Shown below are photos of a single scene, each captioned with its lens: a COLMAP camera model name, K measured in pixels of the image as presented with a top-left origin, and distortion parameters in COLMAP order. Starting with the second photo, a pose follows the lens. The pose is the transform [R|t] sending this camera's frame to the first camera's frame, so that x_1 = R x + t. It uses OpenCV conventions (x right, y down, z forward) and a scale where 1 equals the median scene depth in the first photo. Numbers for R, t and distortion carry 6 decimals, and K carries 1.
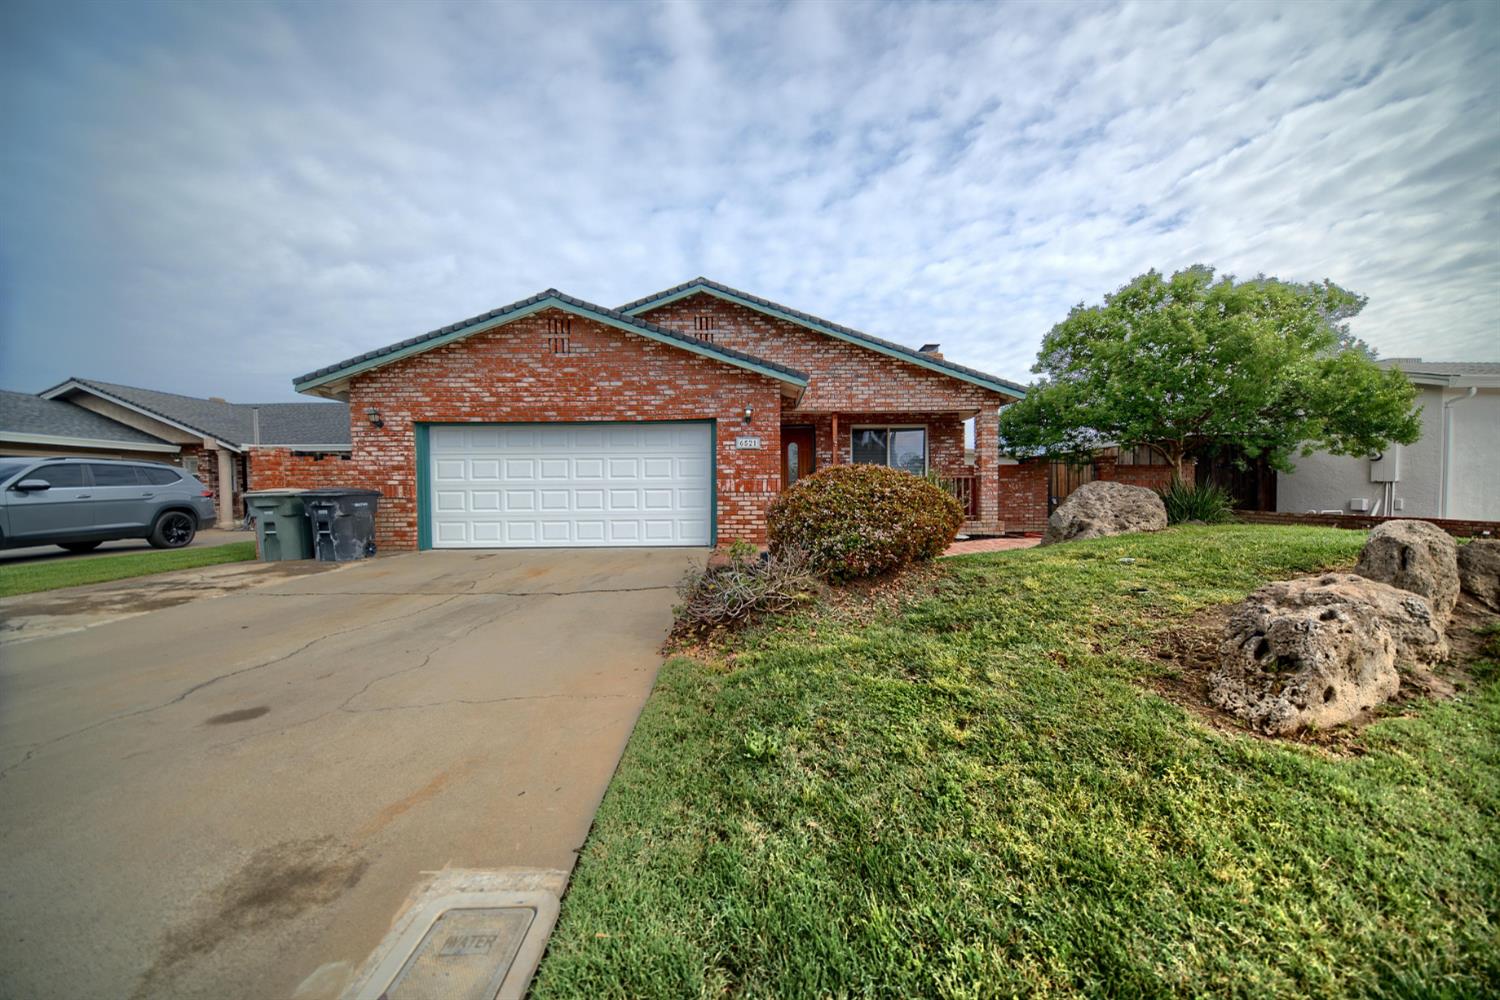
lens RADIAL K [[484.4, 0, 756.6], [0, 484.4, 505.2], [0, 0, 1]] dist [-0.004224, -0.001084]
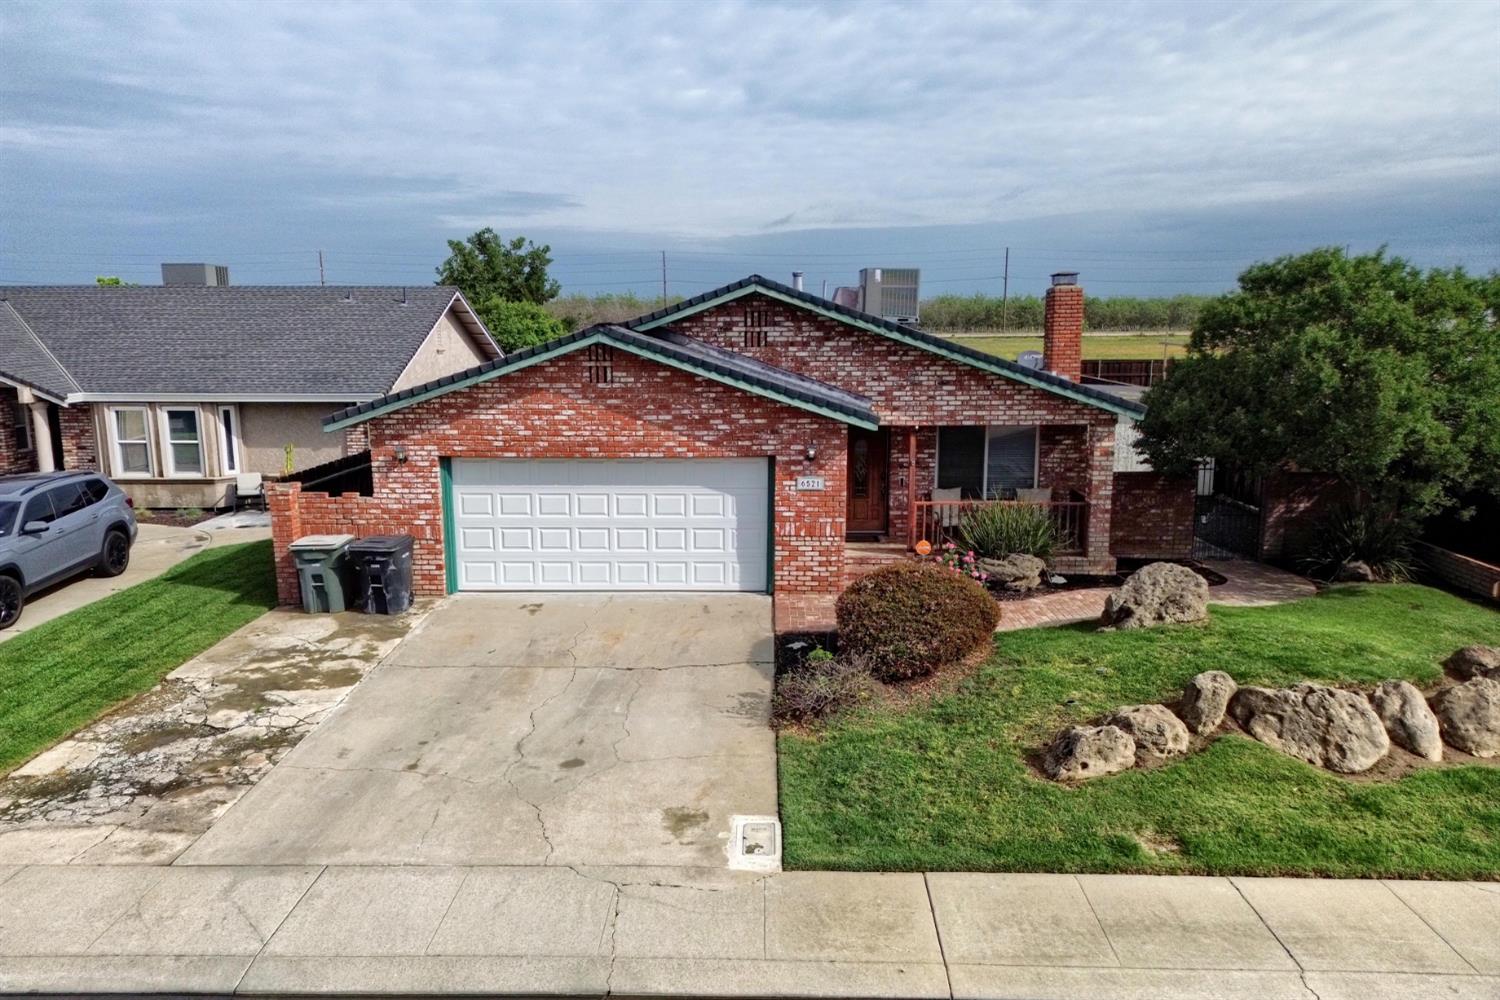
lens RADIAL K [[1026.2, 0, 745.0], [0, 1026.2, 499.1], [0, 0, 1]] dist [0.064244, -0.038076]
pose [[0.999307, 0.012535, -0.035047, -0.072716], [-0.007529, 0.990195, 0.139491, -0.367426], [0.036452, -0.139131, 0.989603, -0.899833]]
